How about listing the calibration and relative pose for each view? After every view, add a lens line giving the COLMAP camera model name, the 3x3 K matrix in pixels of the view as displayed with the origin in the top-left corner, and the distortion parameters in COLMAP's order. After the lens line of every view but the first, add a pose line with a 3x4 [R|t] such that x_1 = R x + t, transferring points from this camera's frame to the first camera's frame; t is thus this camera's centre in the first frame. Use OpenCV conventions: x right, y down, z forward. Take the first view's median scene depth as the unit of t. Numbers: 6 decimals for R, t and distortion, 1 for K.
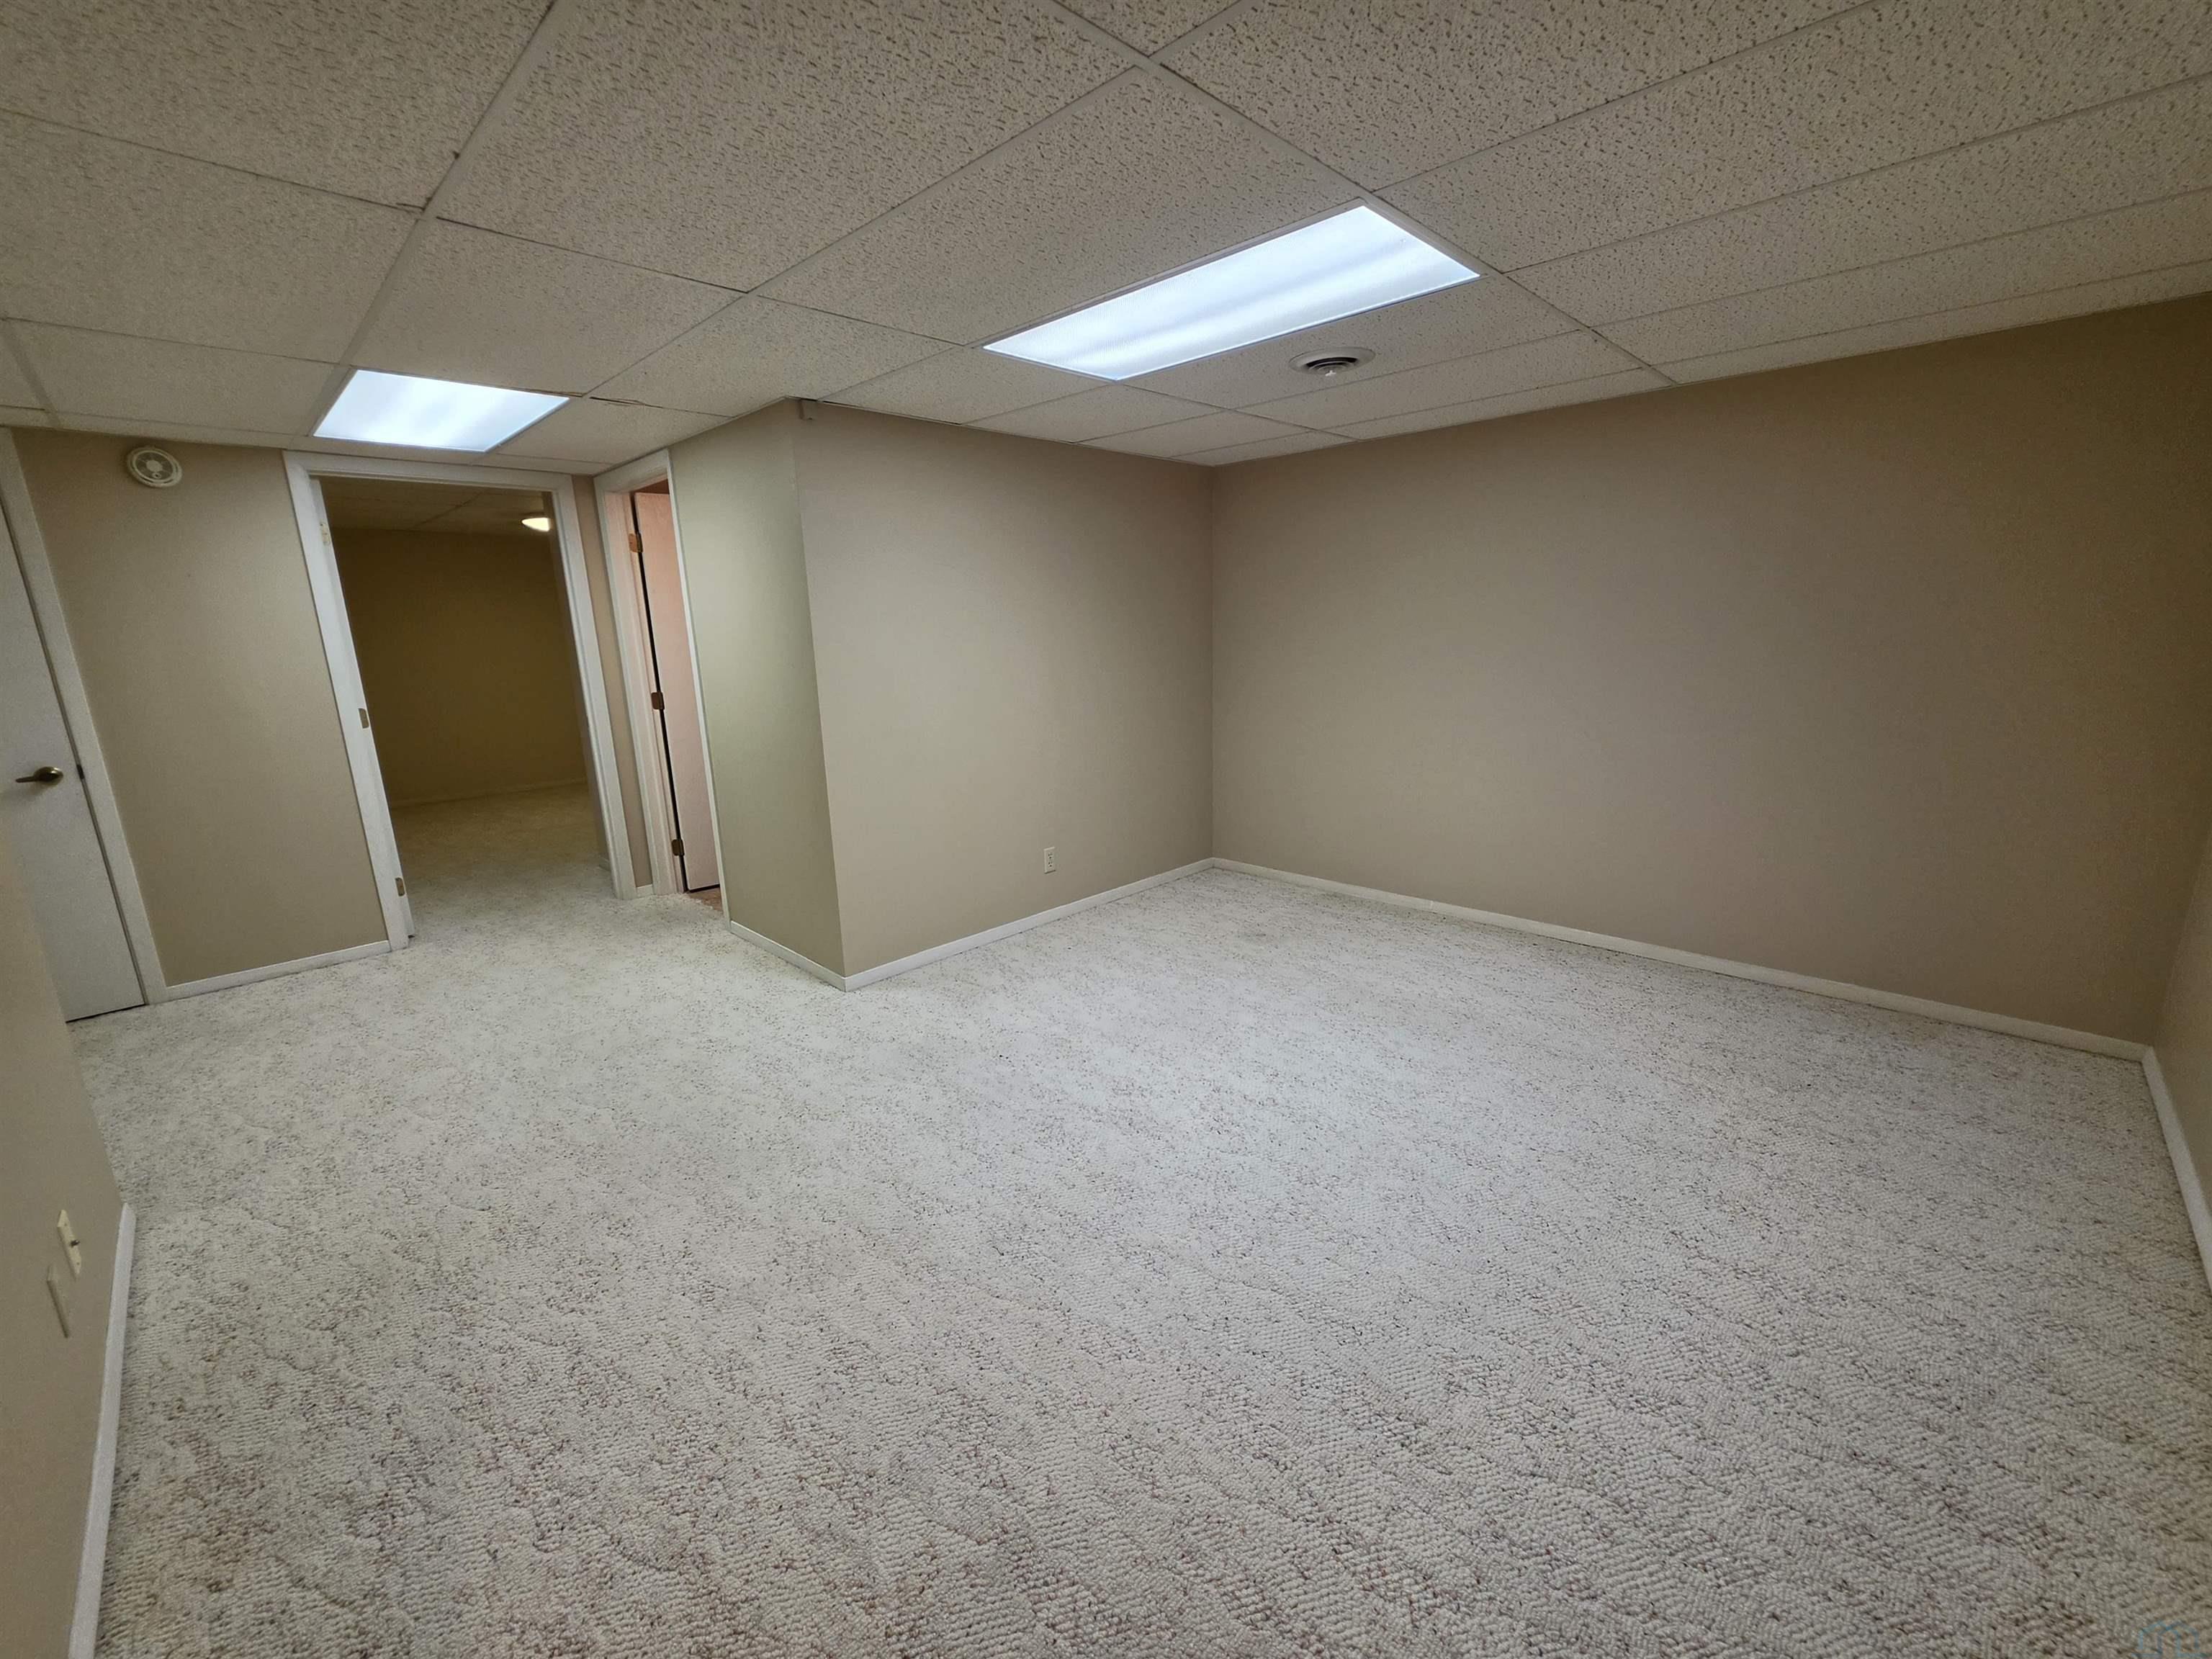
lens RADIAL K [[889.5, 0, 1104.9], [0, 889.5, 824.3], [0, 0, 1]] dist [-0.005991, 0.001876]
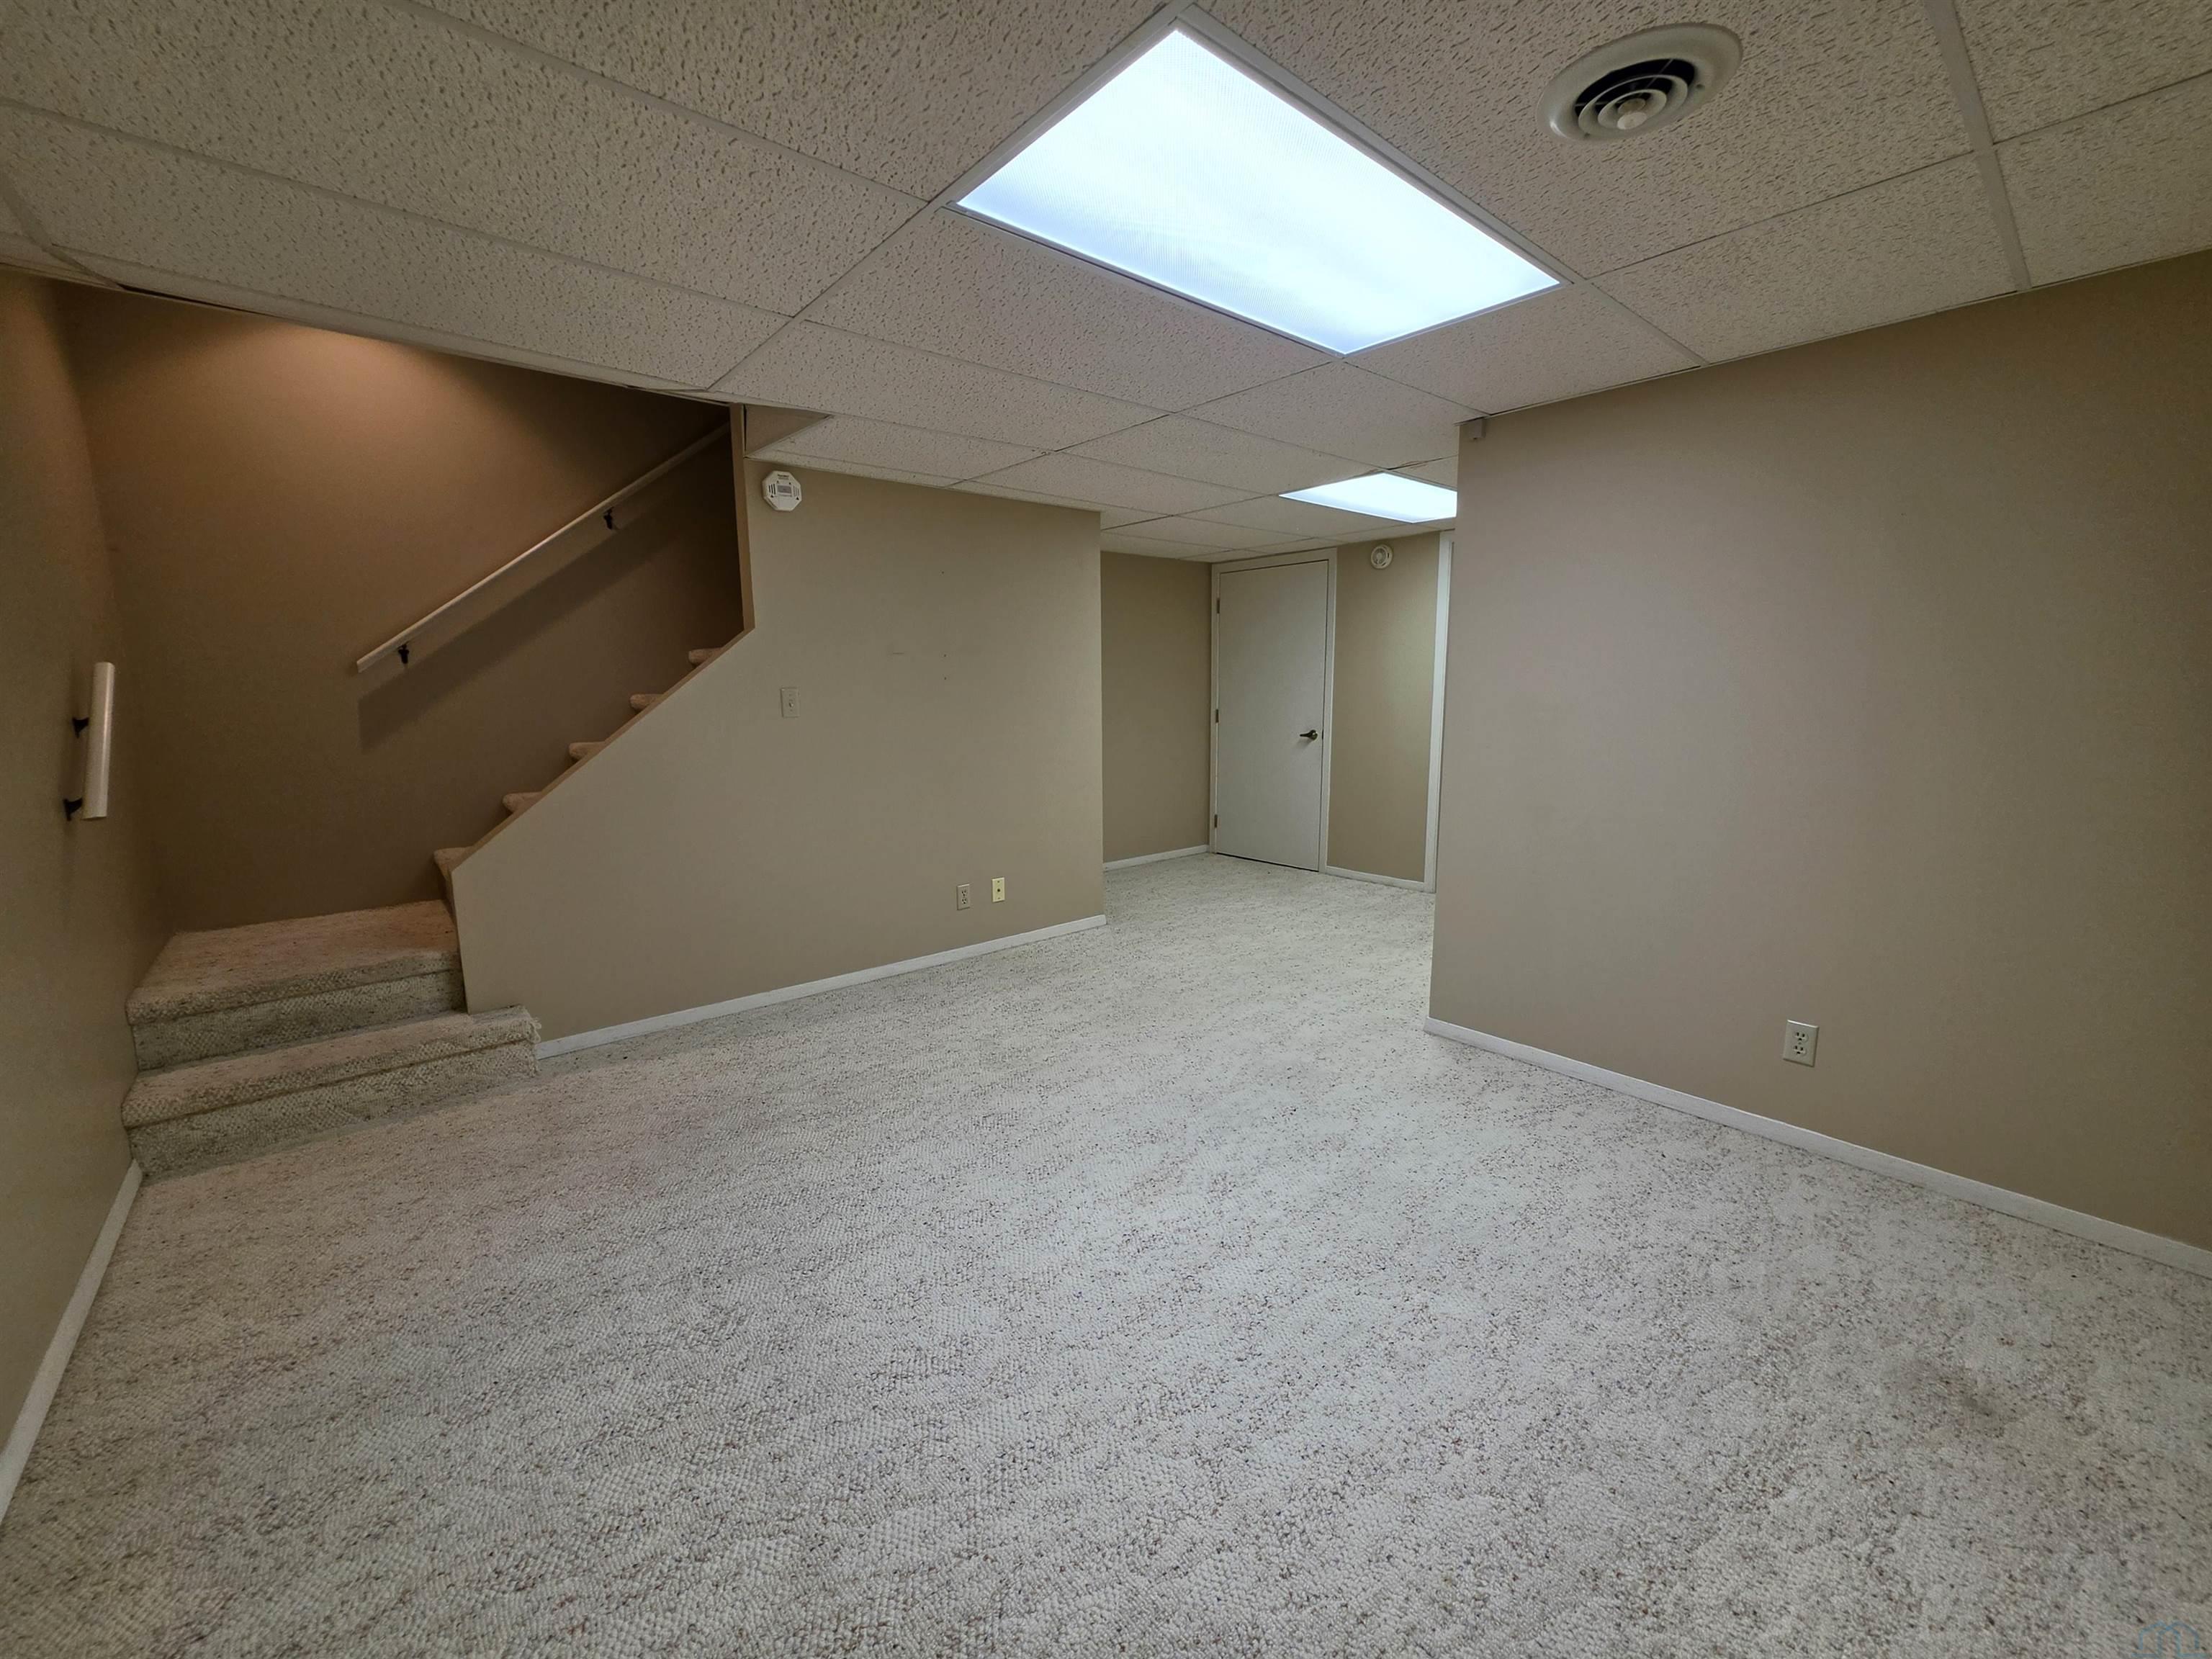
lens RADIAL K [[889.5, 0, 1096.4], [0, 889.5, 817.8], [0, 0, 1]] dist [-0.005991, 0.001876]
pose [[-0.092671, 0.178054, -0.979647, 0.735310], [-0.211472, 0.957915, 0.194108, -0.164226], [0.972981, 0.225156, -0.051118, 0.753658]]
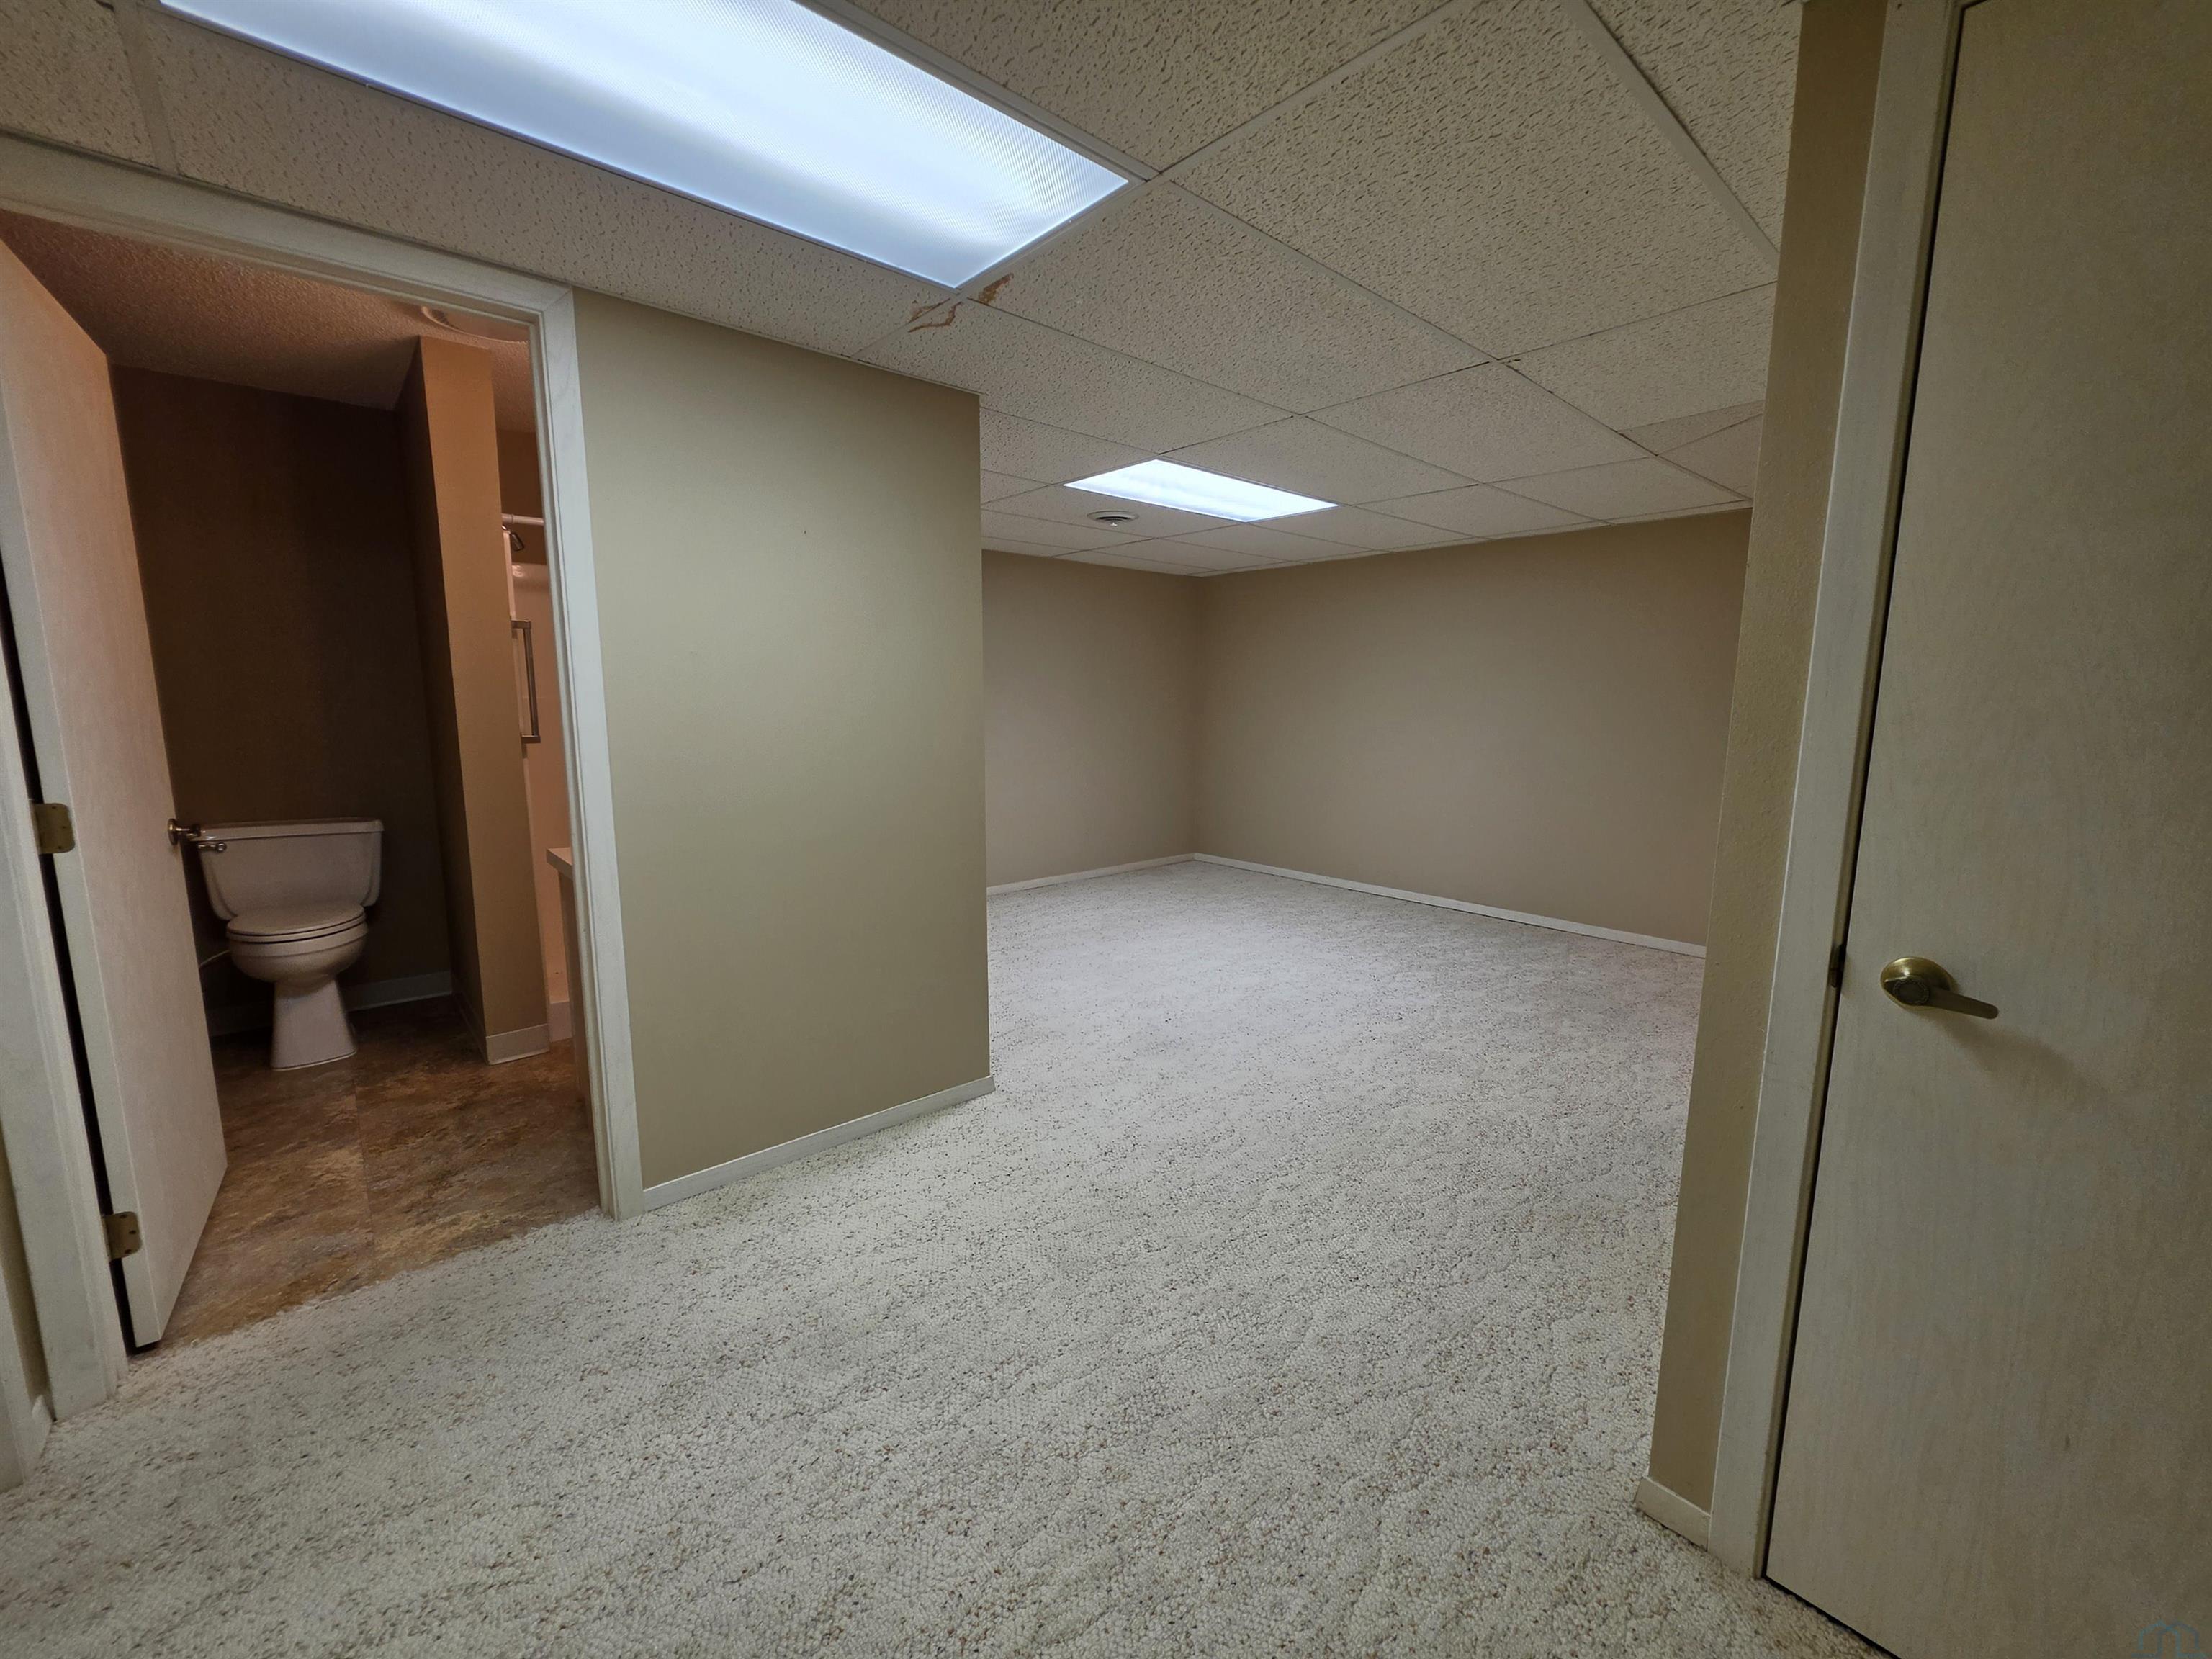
lens RADIAL K [[889.5, 0, 1106.1], [0, 889.5, 822.1], [0, 0, 1]] dist [-0.005991, 0.001876]
pose [[0.065741, -0.116256, 0.991041, -1.246066], [0.214803, 0.971553, 0.099721, -0.134509], [-0.974442, 0.206323, 0.088843, 0.890042]]
